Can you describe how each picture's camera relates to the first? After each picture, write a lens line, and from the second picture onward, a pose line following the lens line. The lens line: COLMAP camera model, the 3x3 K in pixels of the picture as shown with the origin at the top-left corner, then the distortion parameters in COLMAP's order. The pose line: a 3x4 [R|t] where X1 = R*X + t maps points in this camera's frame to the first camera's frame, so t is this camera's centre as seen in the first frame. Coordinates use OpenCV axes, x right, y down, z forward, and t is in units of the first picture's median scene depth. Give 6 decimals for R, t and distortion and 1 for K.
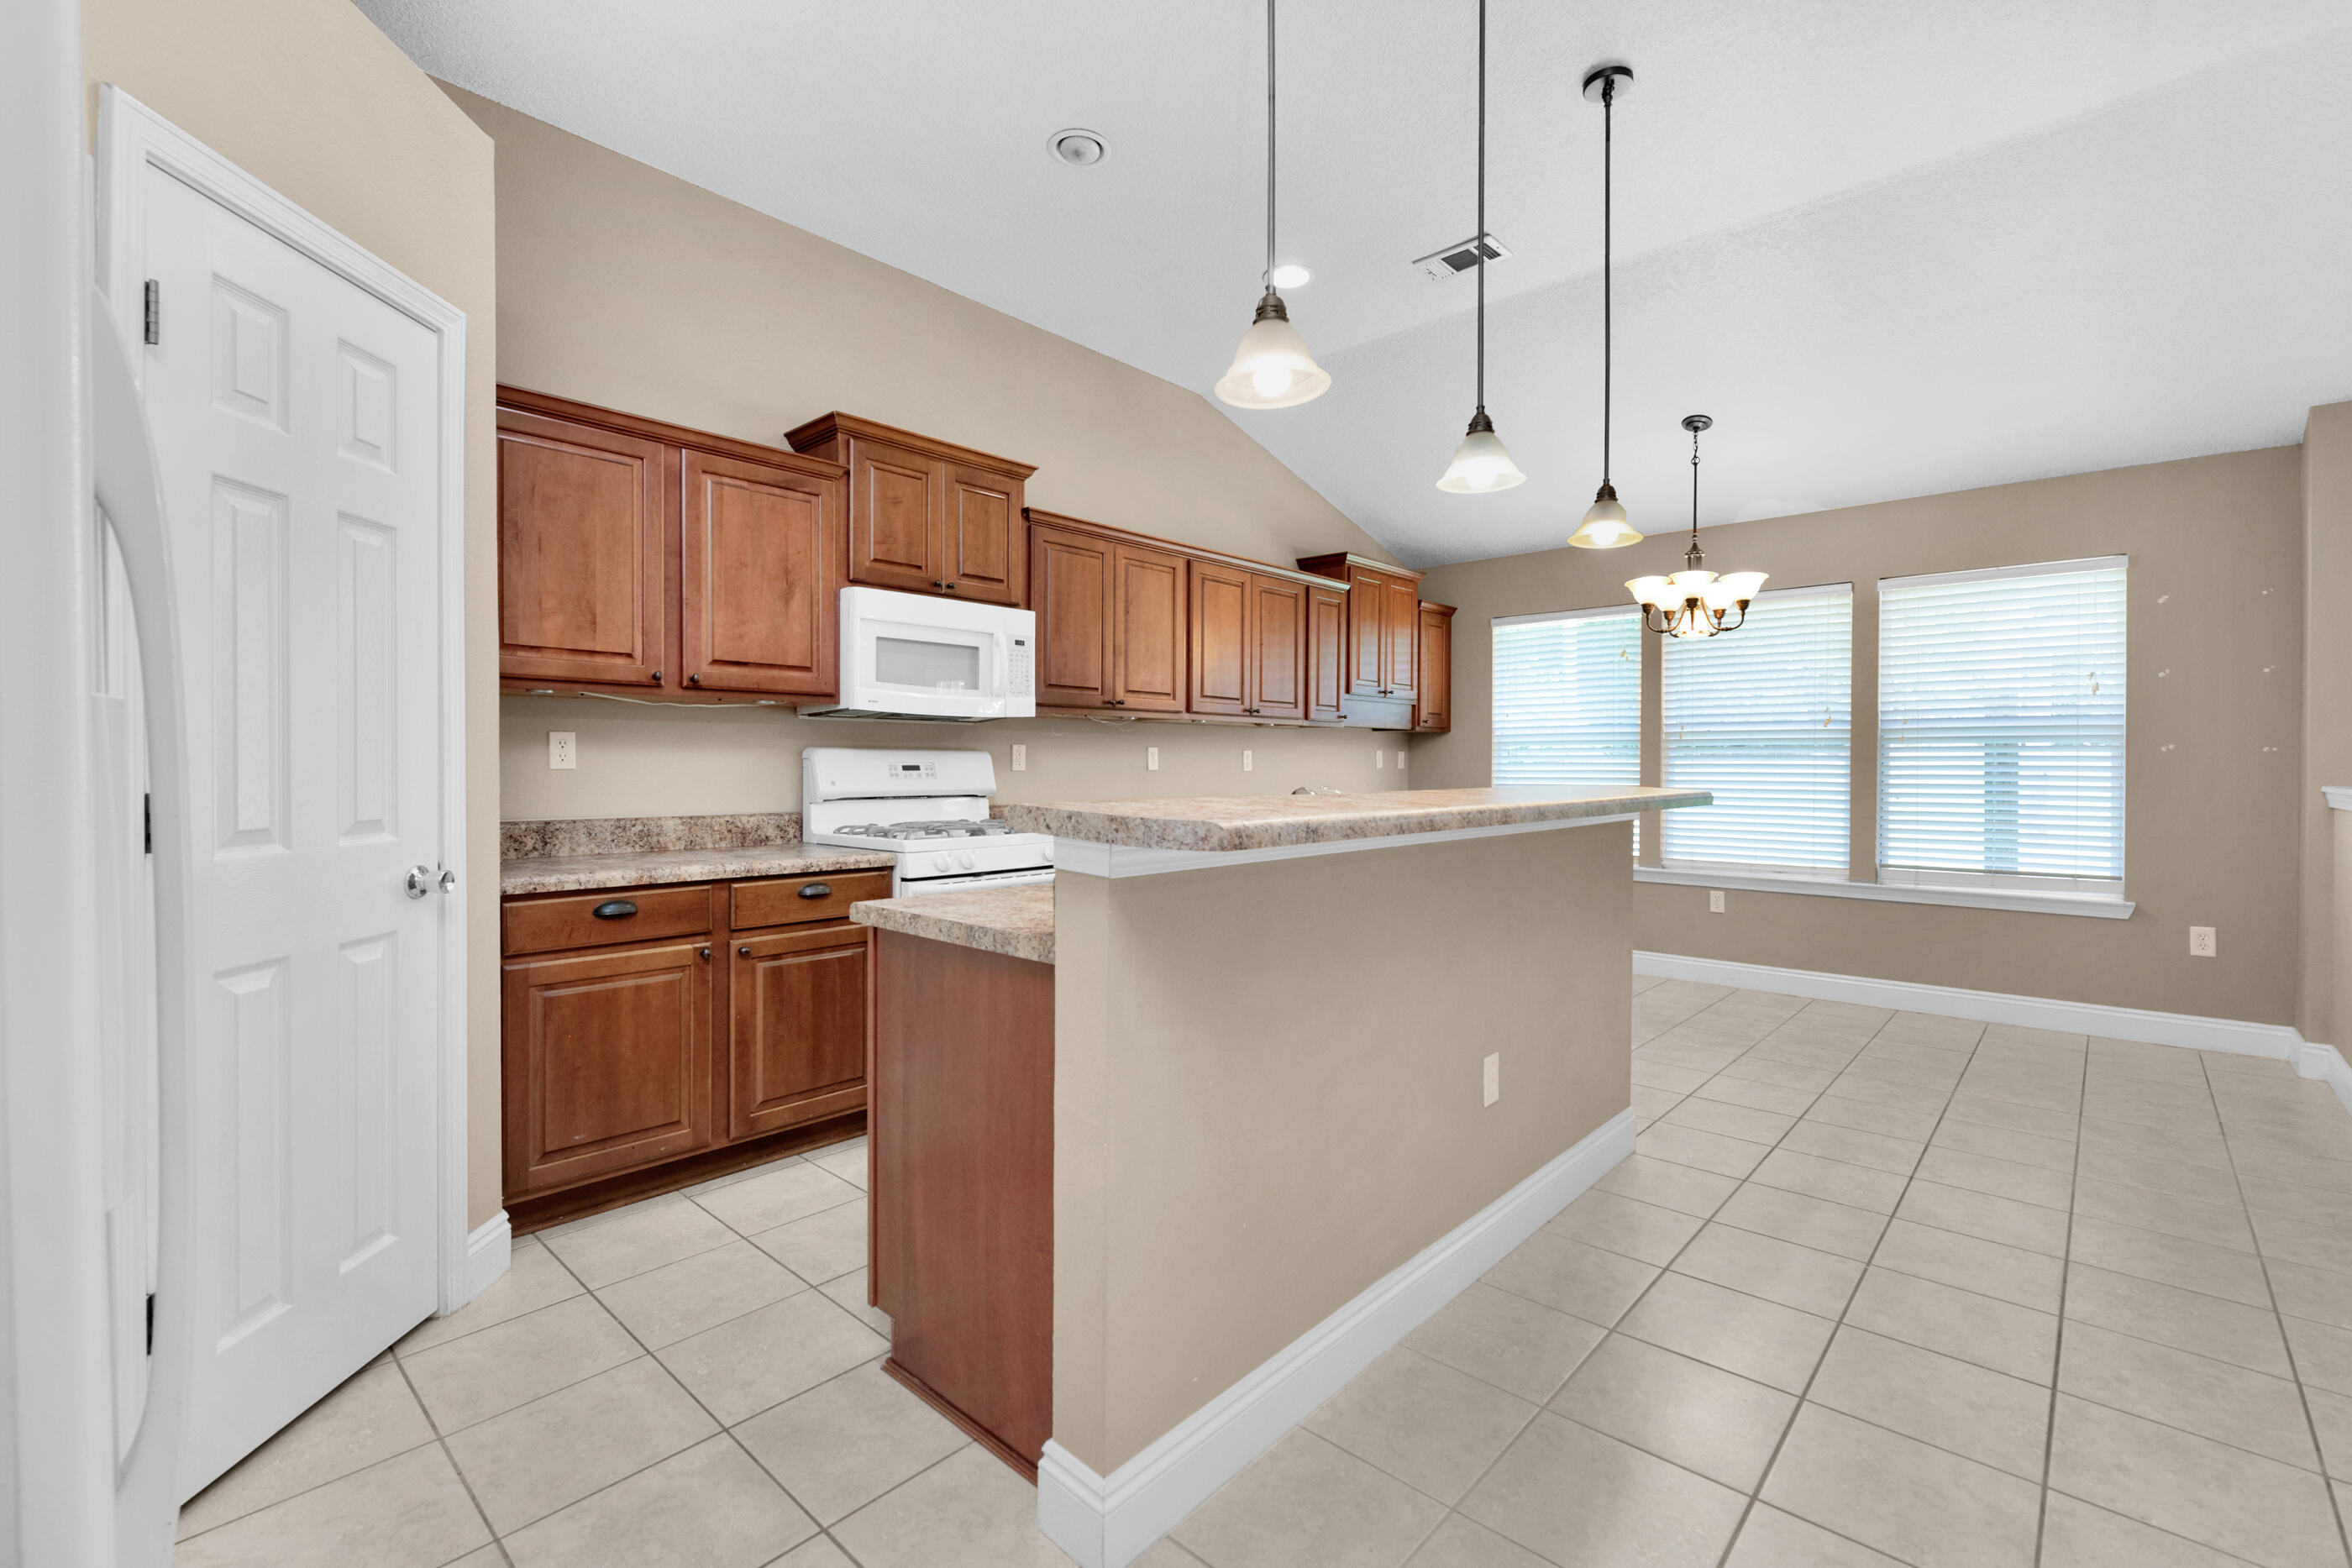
lens RADIAL K [[1025.9, 0, 1179.3], [0, 1025.9, 771.2], [0, 0, 1]] dist [-0.004669, -0.001464]
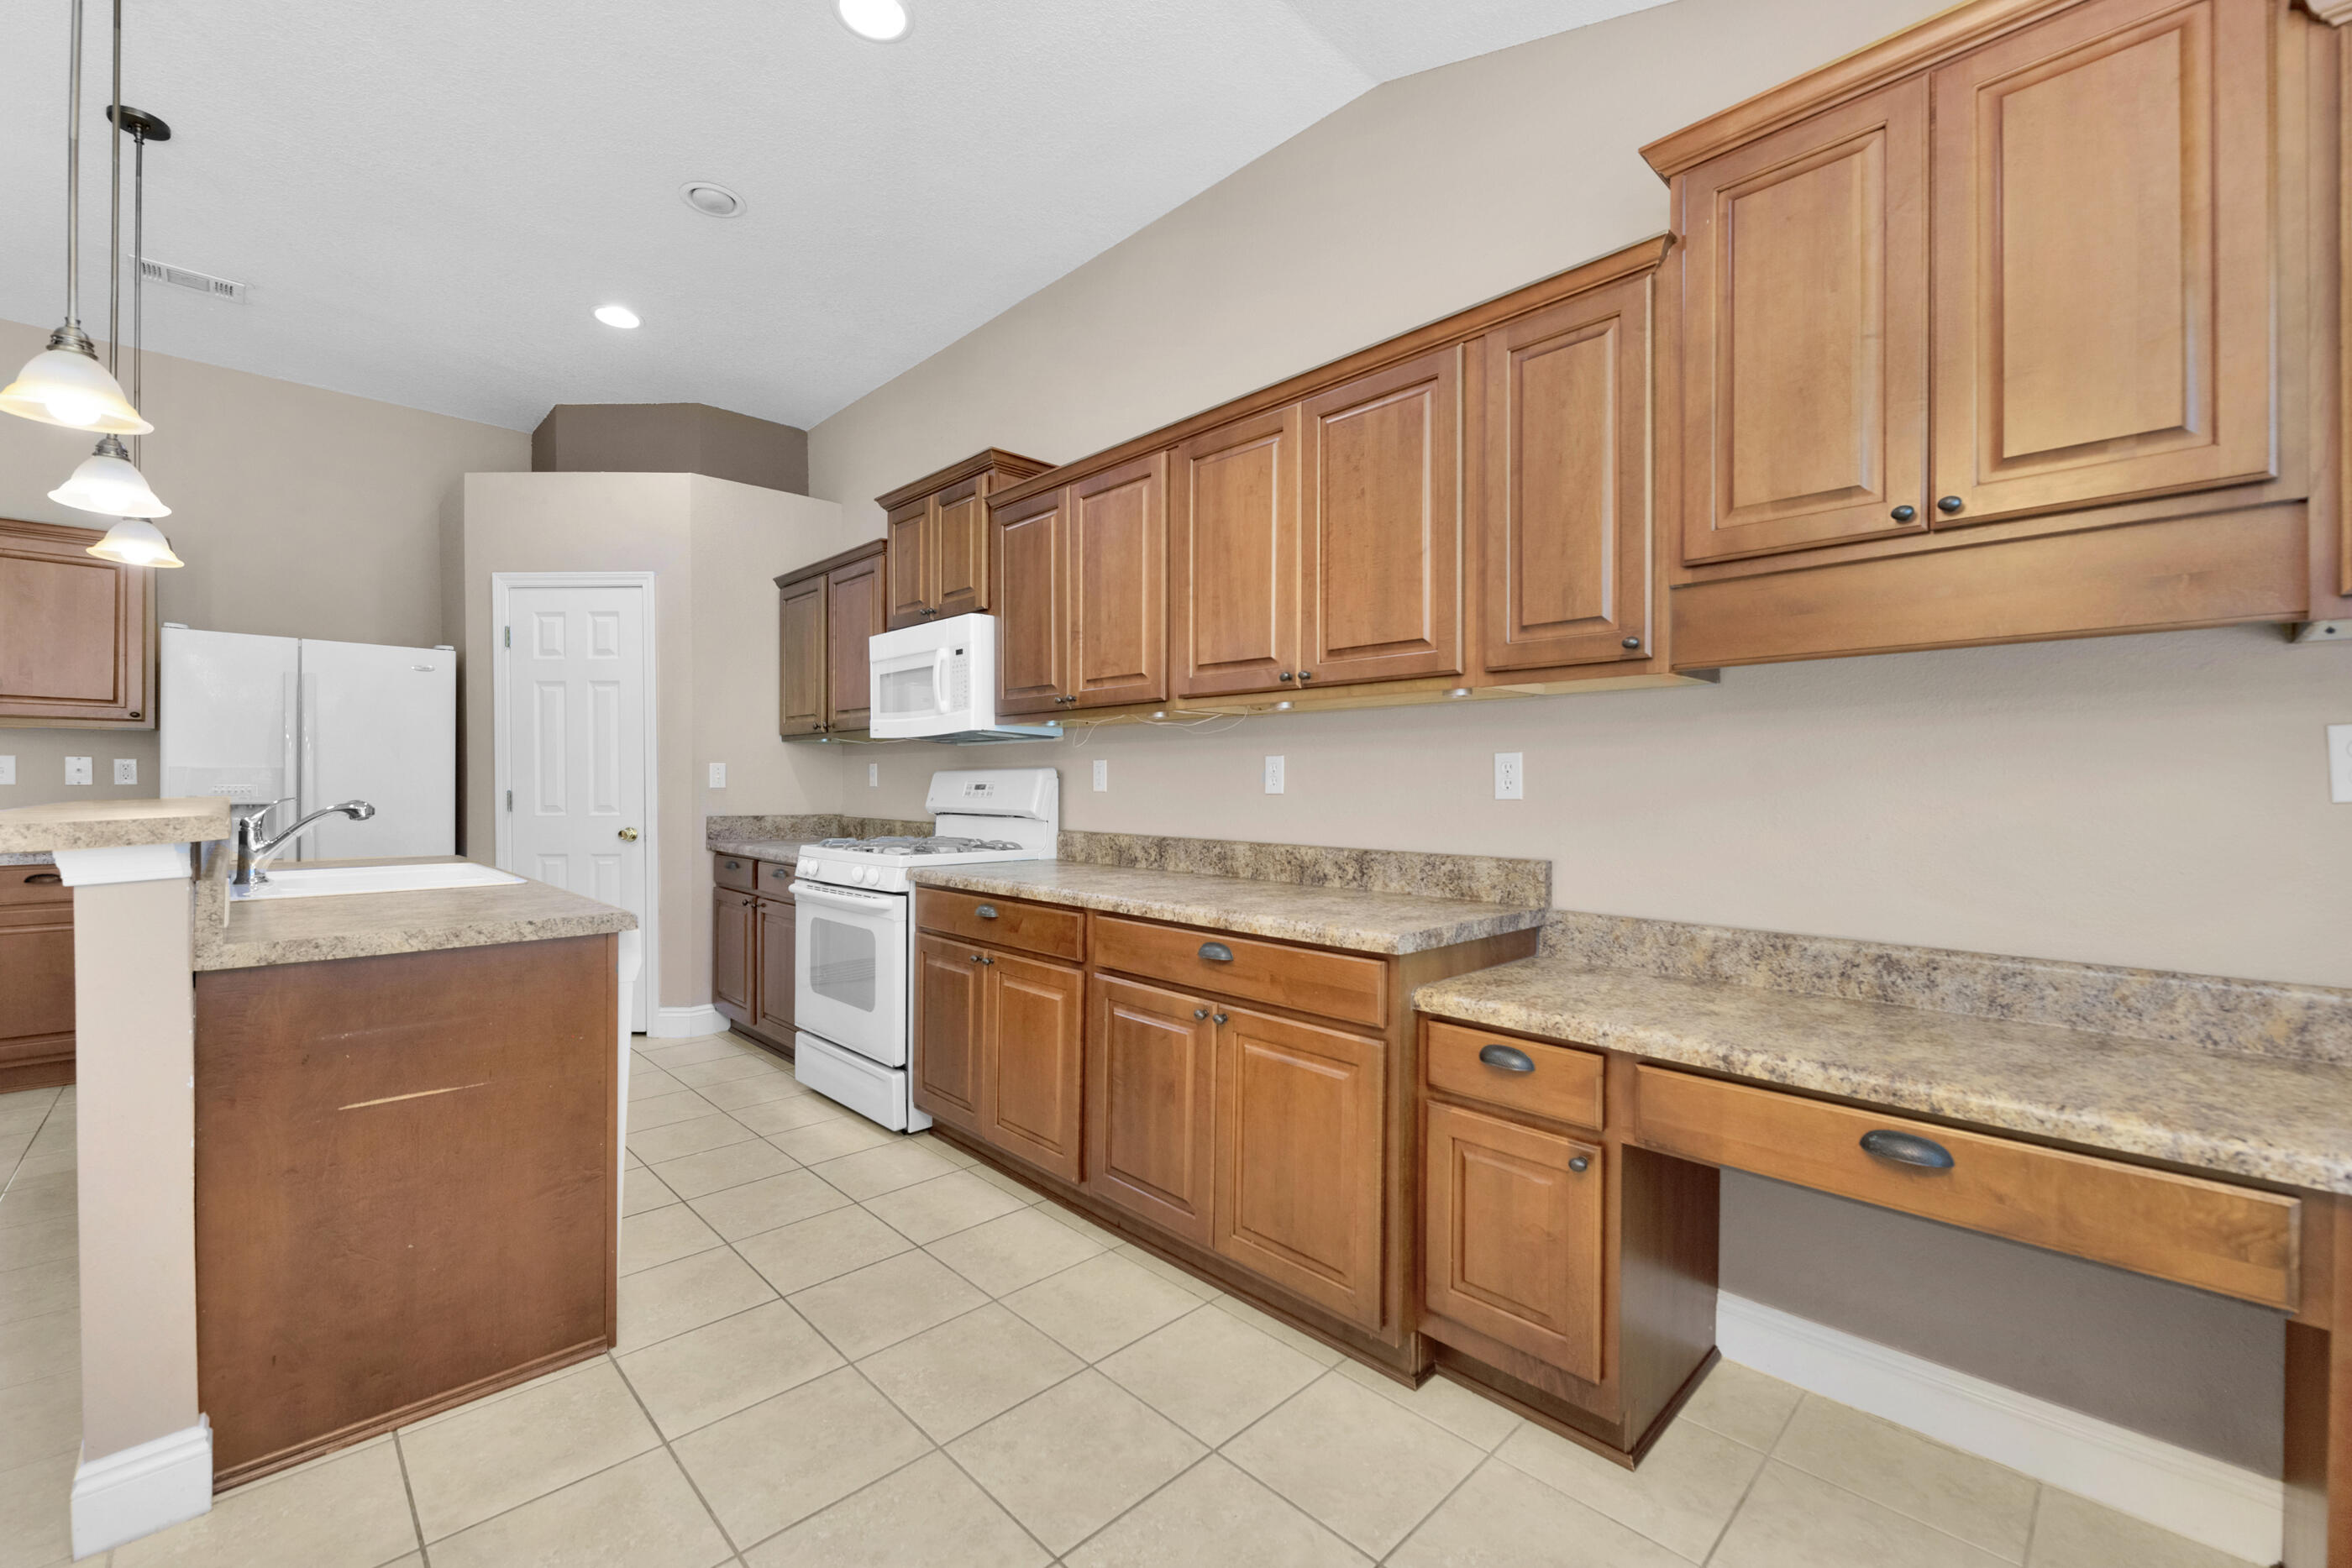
lens RADIAL K [[970.8, 0, 1183.7], [0, 970.8, 789.5], [0, 0, 1]] dist [0.010760, -0.004314]
pose [[-0.053381, 0.007403, -0.998547, 0.597309], [-0.007714, 0.999940, 0.007826, -0.008477], [0.998544, 0.008120, -0.053321, 1.050246]]
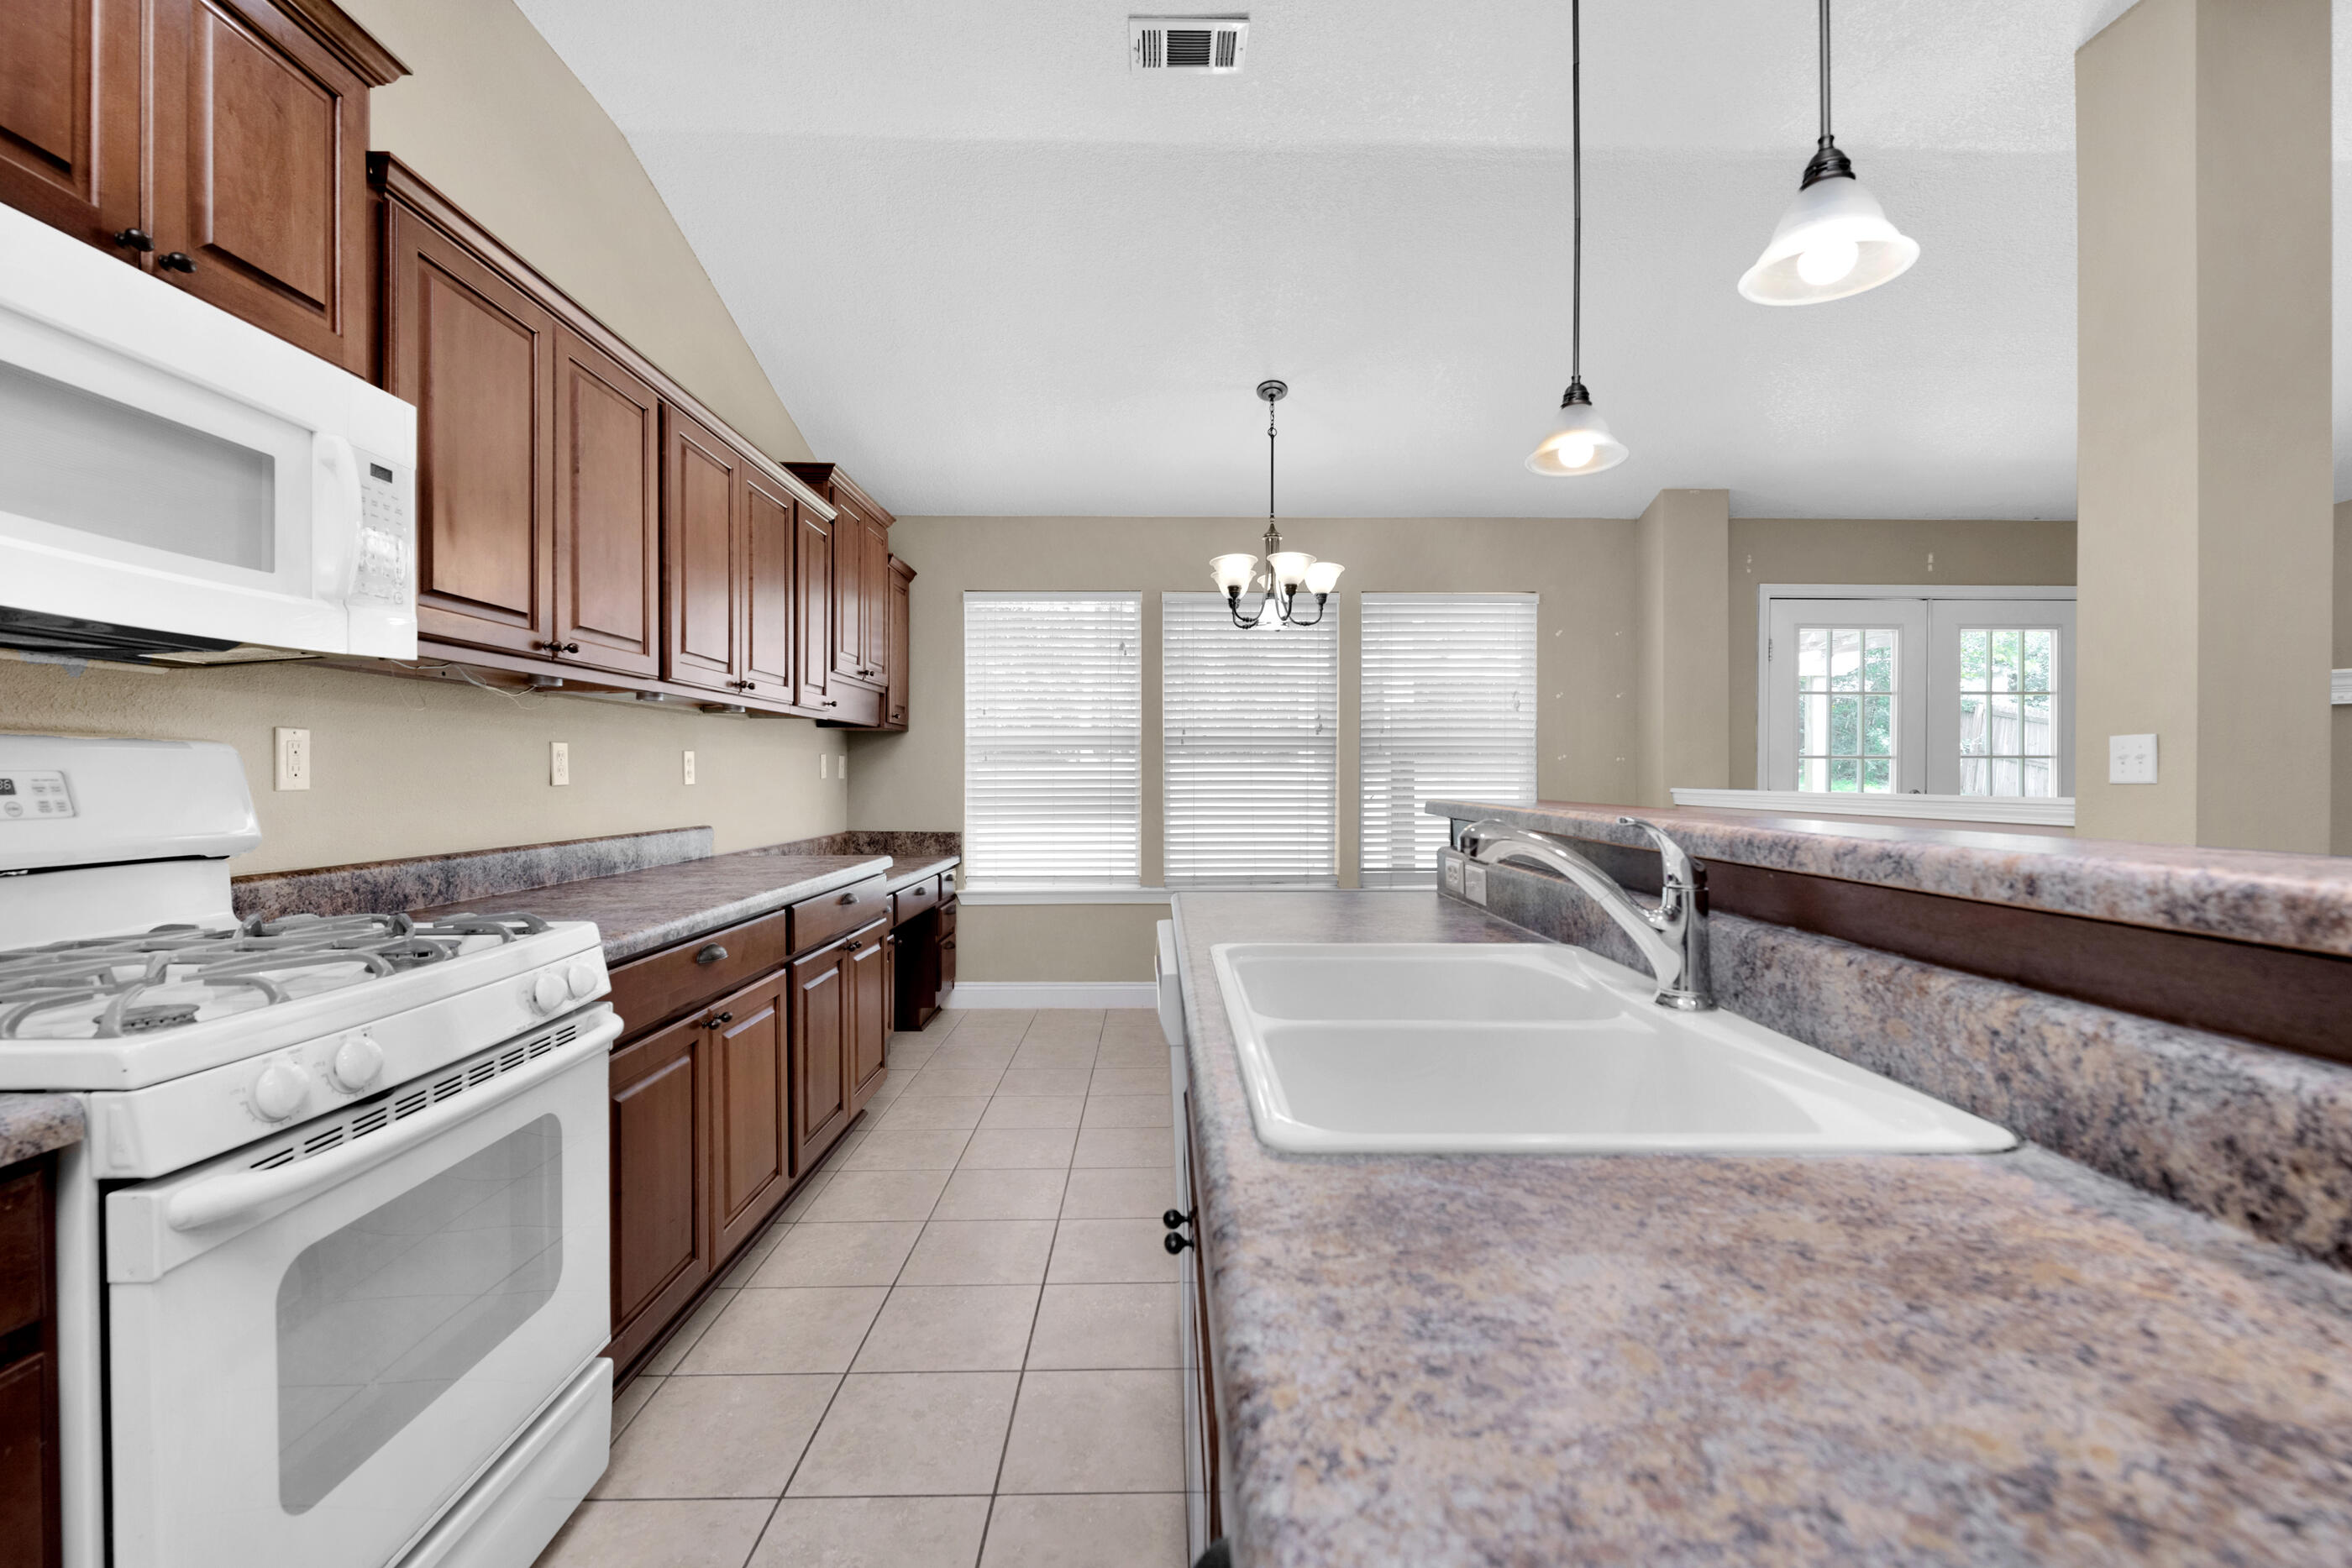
lens RADIAL K [[1025.9, 0, 1188.2], [0, 1025.9, 782.5], [0, 0, 1]] dist [-0.004669, -0.001464]
pose [[0.719074, -0.009553, 0.694868, -0.174606], [0.007695, 0.999954, 0.005784, -0.003332], [-0.694891, 0.001187, 0.719114, 0.412468]]
